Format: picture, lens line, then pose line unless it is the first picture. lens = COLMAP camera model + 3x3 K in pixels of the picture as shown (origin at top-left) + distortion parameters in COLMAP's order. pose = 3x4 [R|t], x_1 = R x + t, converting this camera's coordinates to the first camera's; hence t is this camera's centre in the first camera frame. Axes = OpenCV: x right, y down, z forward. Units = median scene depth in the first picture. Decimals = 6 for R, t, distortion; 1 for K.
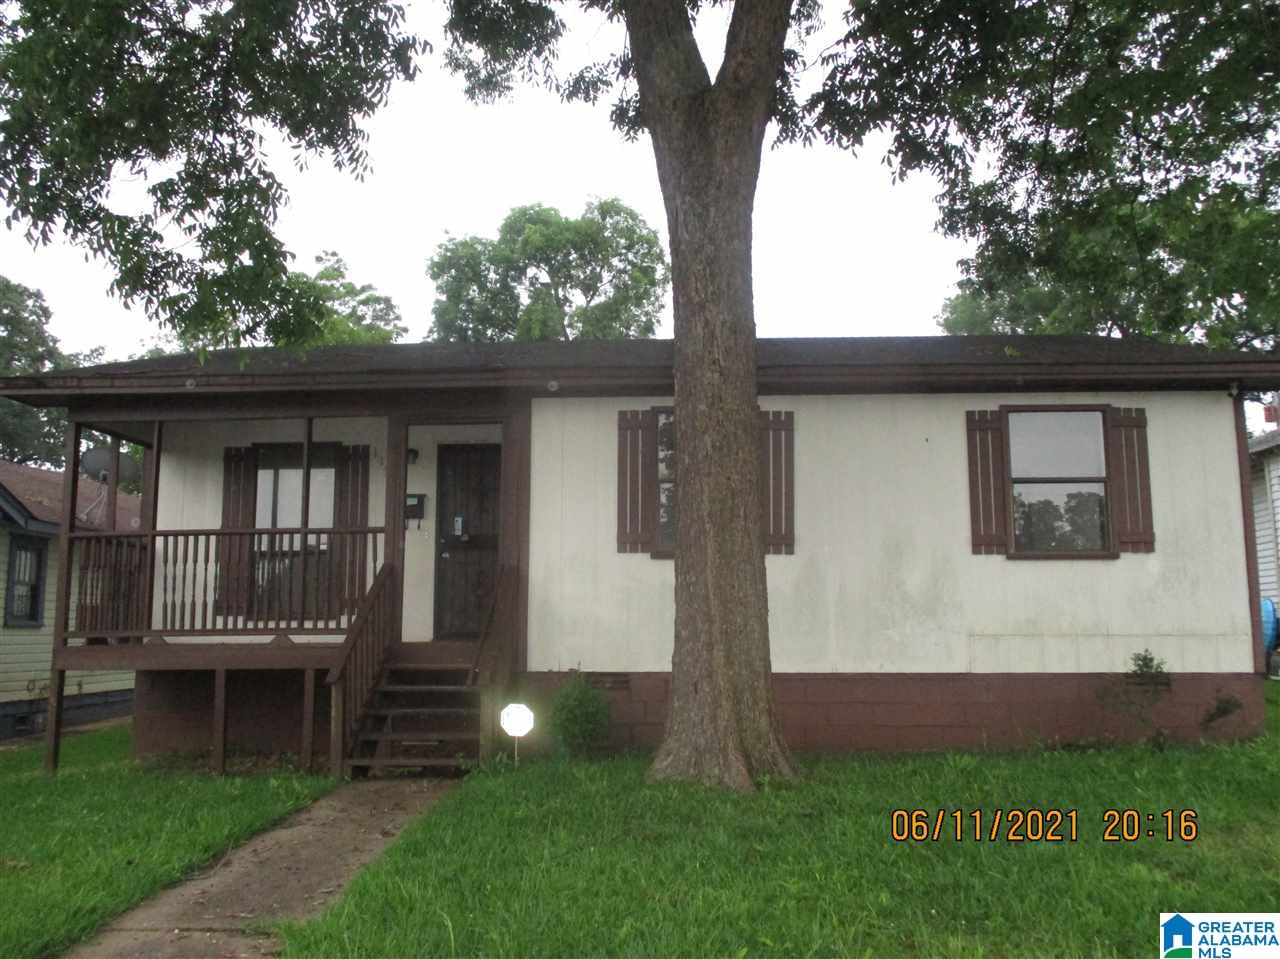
lens RADIAL K [[1060.2, 0, 643.5], [0, 1060.2, 477.1], [0, 0, 1]] dist [-0.007502, -0.002675]
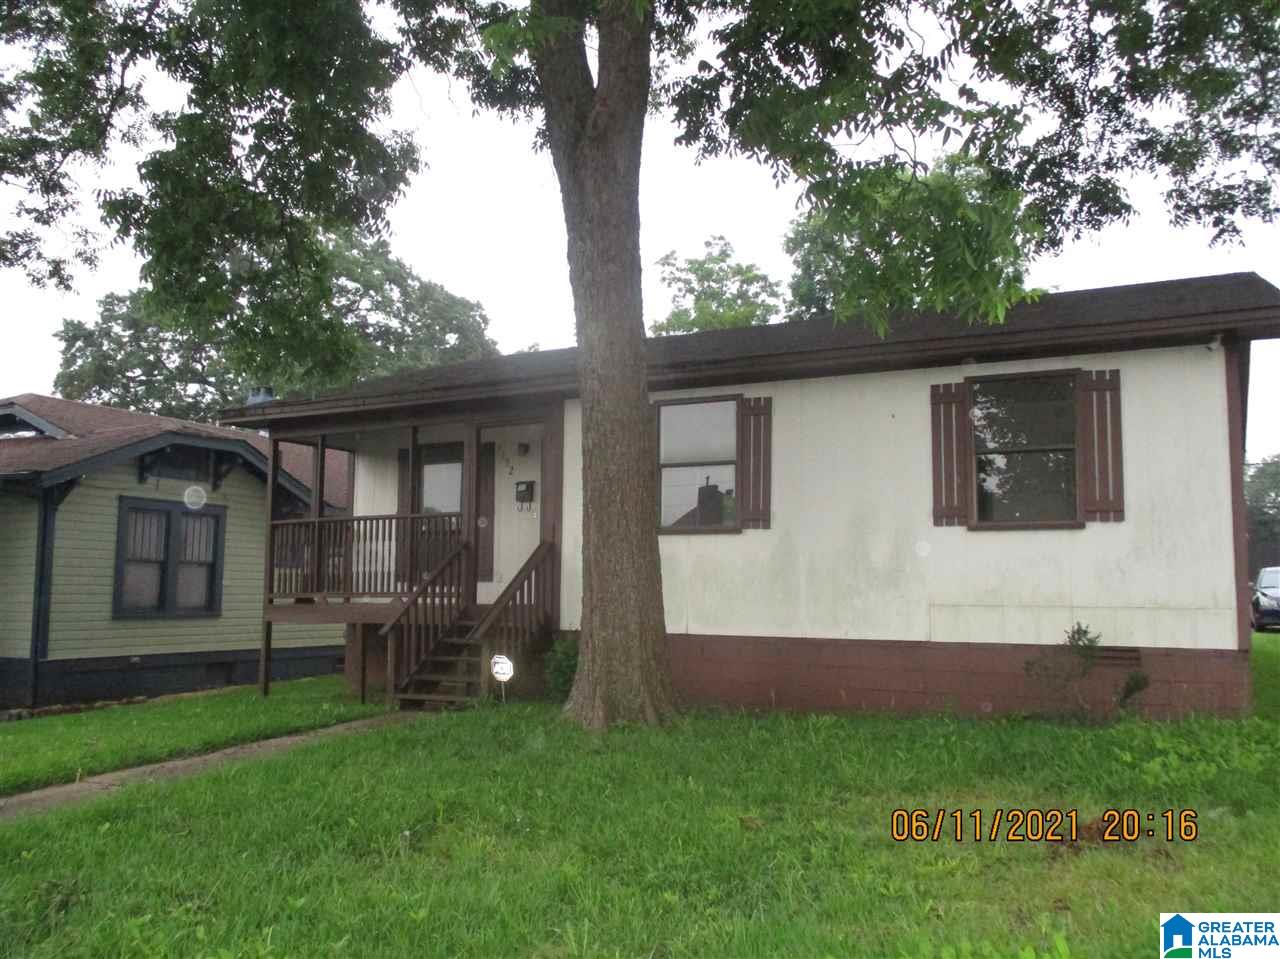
lens RADIAL K [[1066.4, 0, 640.5], [0, 1066.4, 484.8], [0, 0, 1]] dist [0.000127, -0.001360]
pose [[0.913411, -0.031910, -0.405786, 0.465402], [0.047807, 0.998433, 0.029098, -0.010294], [0.404221, -0.045978, 0.913505, -0.052041]]
